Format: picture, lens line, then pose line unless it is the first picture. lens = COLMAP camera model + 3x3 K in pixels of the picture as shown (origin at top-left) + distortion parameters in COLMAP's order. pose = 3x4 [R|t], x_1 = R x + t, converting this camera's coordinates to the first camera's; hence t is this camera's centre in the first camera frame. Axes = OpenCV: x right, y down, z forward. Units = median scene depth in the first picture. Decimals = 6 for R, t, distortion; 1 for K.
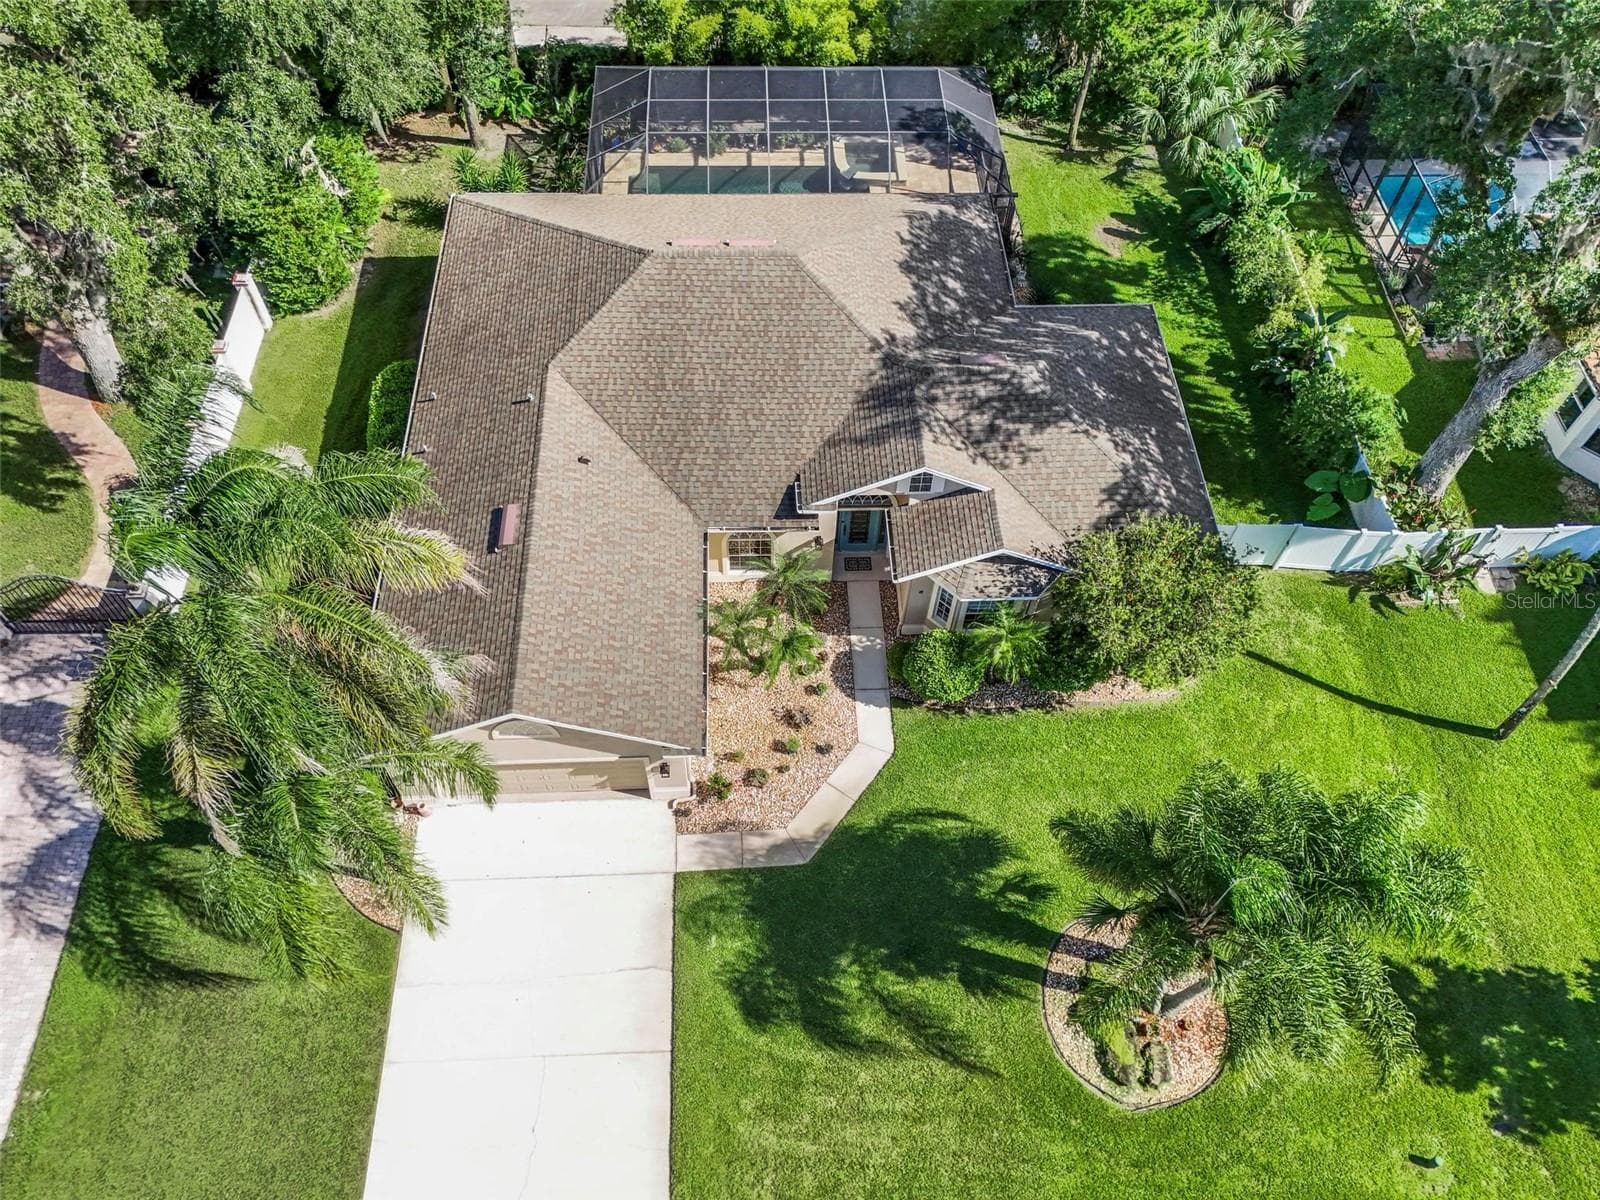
lens RADIAL K [[1171.3, 0, 806.4], [0, 1171.3, 592.9], [0, 0, 1]] dist [0.099215, -0.074407]
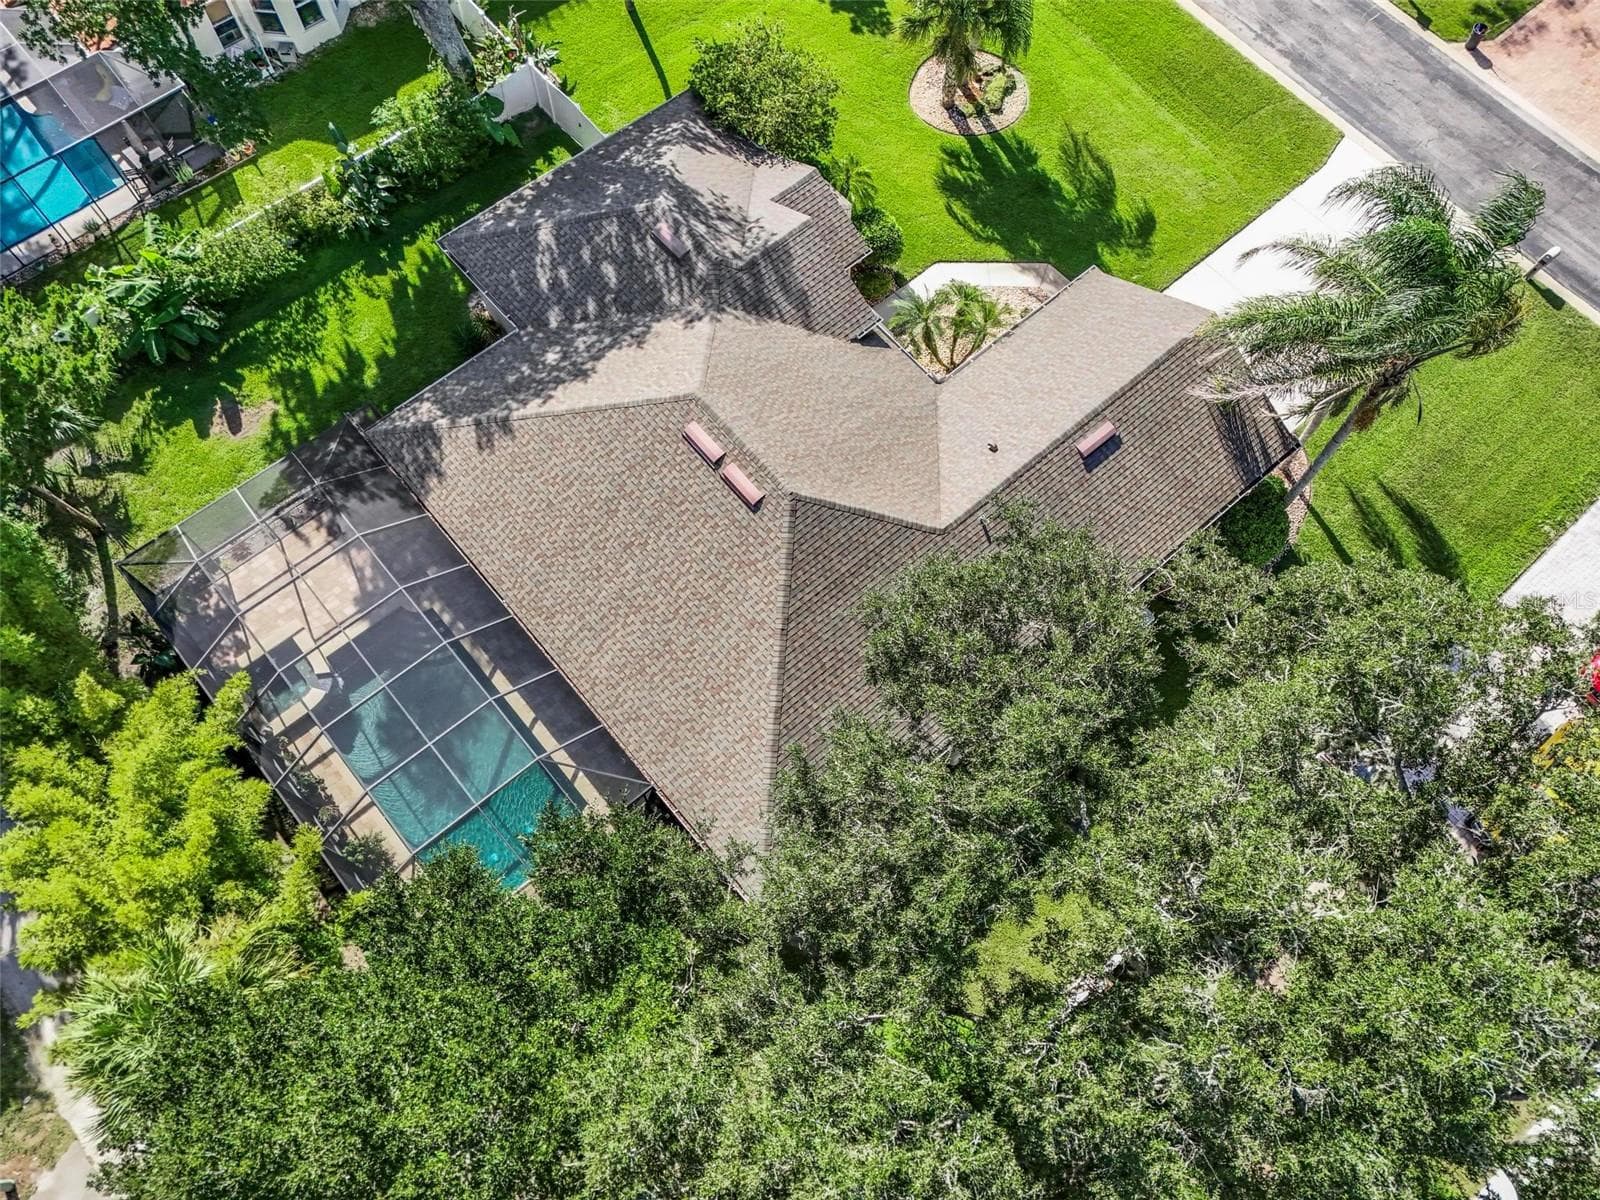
lens RADIAL K [[1153.4, 0, 800.0], [0, 1153.4, 600.0], [0, 0, 1]] dist [0.104019, -0.076501]
pose [[-0.618865, -0.737450, 0.270506, -0.446800], [0.630957, -0.261580, 0.730389, -0.980784], [-0.467867, 0.622690, 0.627183, 0.492843]]
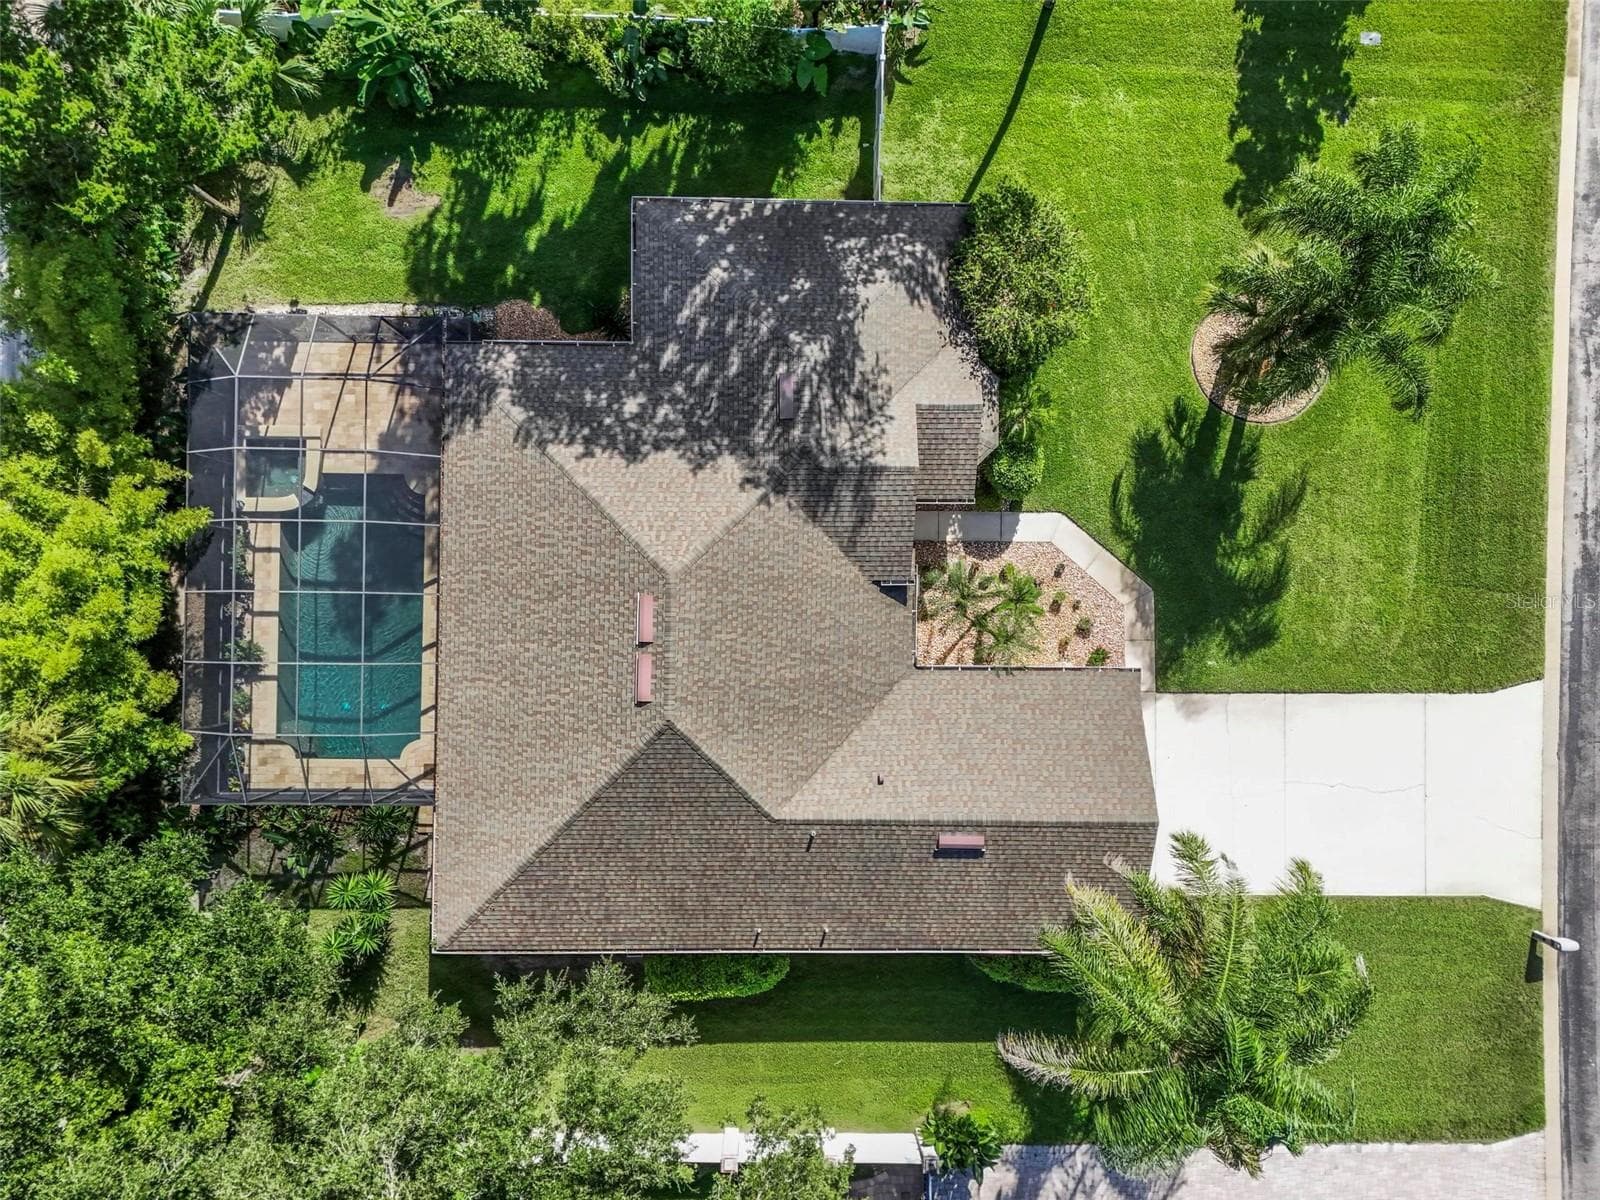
lens RADIAL K [[1171.3, 0, 806.4], [0, 1171.3, 592.9], [0, 0, 1]] dist [0.099215, -0.074407]
pose [[0.051422, -0.998666, -0.004743, -0.015338], [0.815770, 0.039264, 0.577043, -0.768974], [-0.576086, -0.033542, 0.816700, 0.155844]]
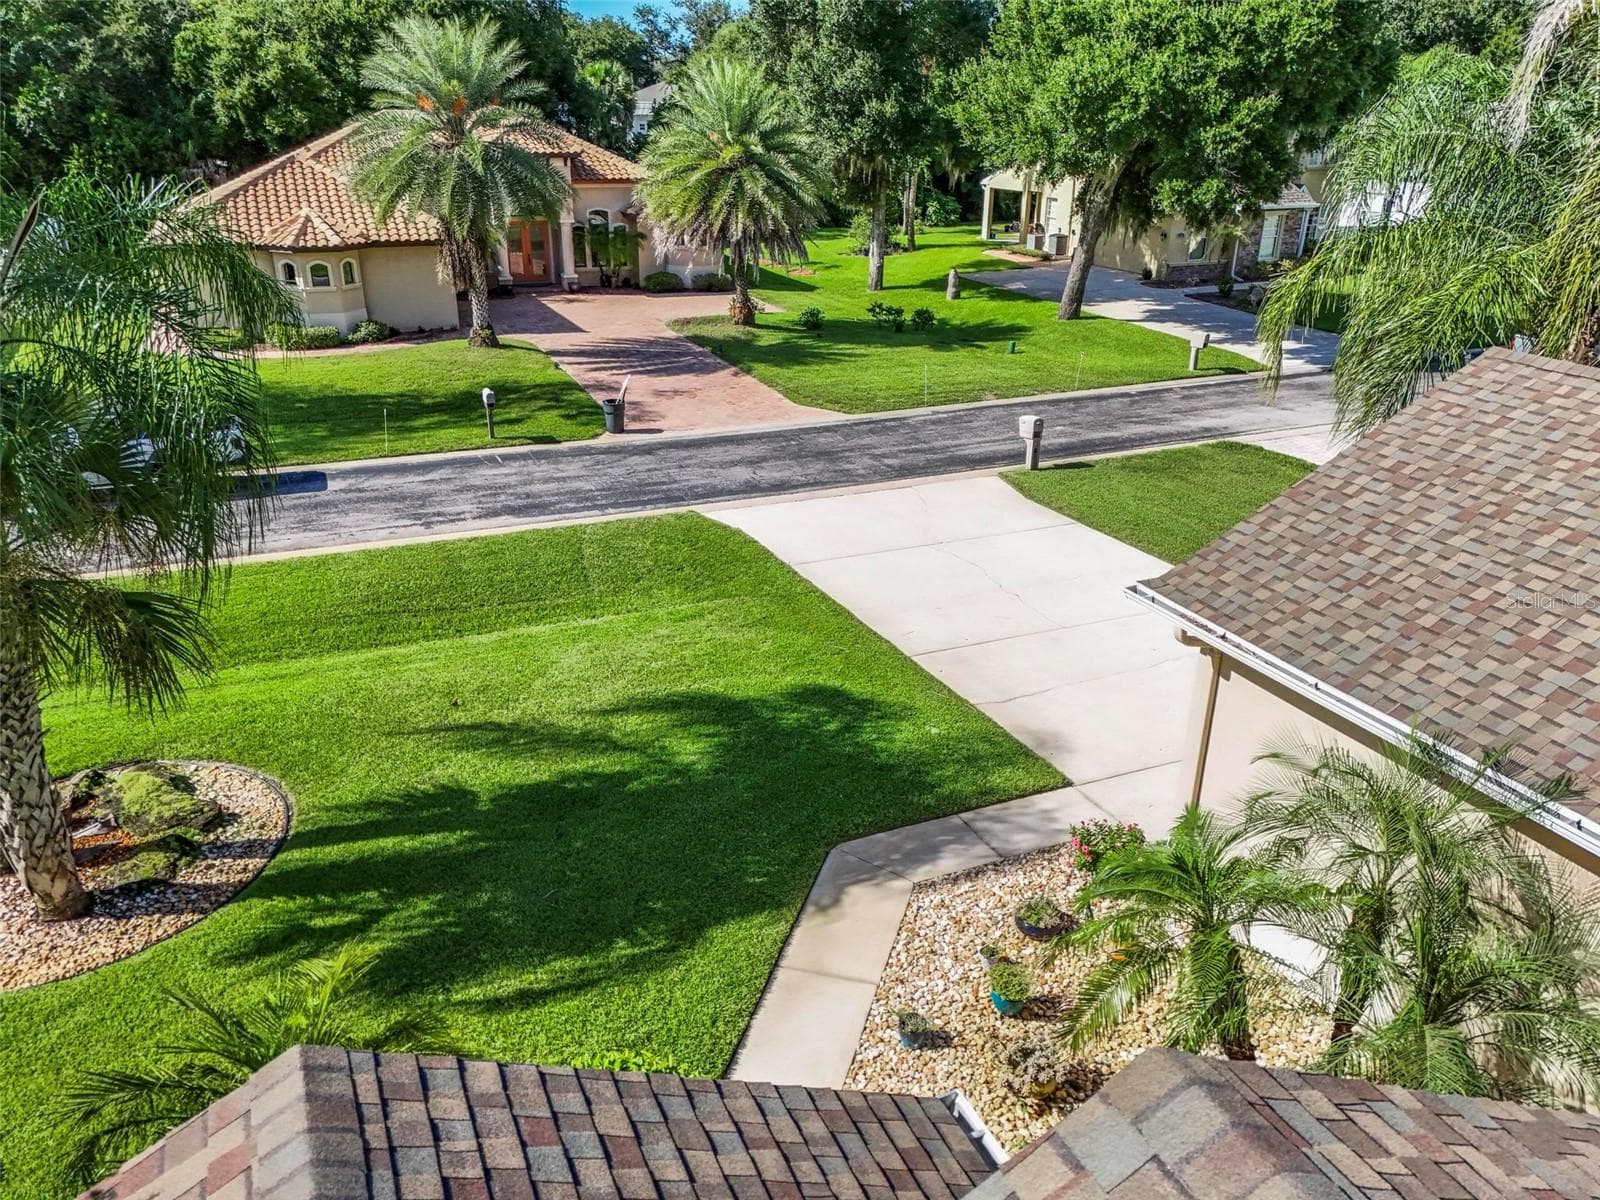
lens RADIAL K [[1171.3, 0, 806.4], [0, 1171.3, 592.9], [0, 0, 1]] dist [0.099215, -0.074407]
pose [[-0.926054, 0.105020, -0.362485, 0.152331], [-0.334789, 0.214714, 0.917504, -0.179561], [0.174187, 0.971014, -0.163677, 0.916844]]
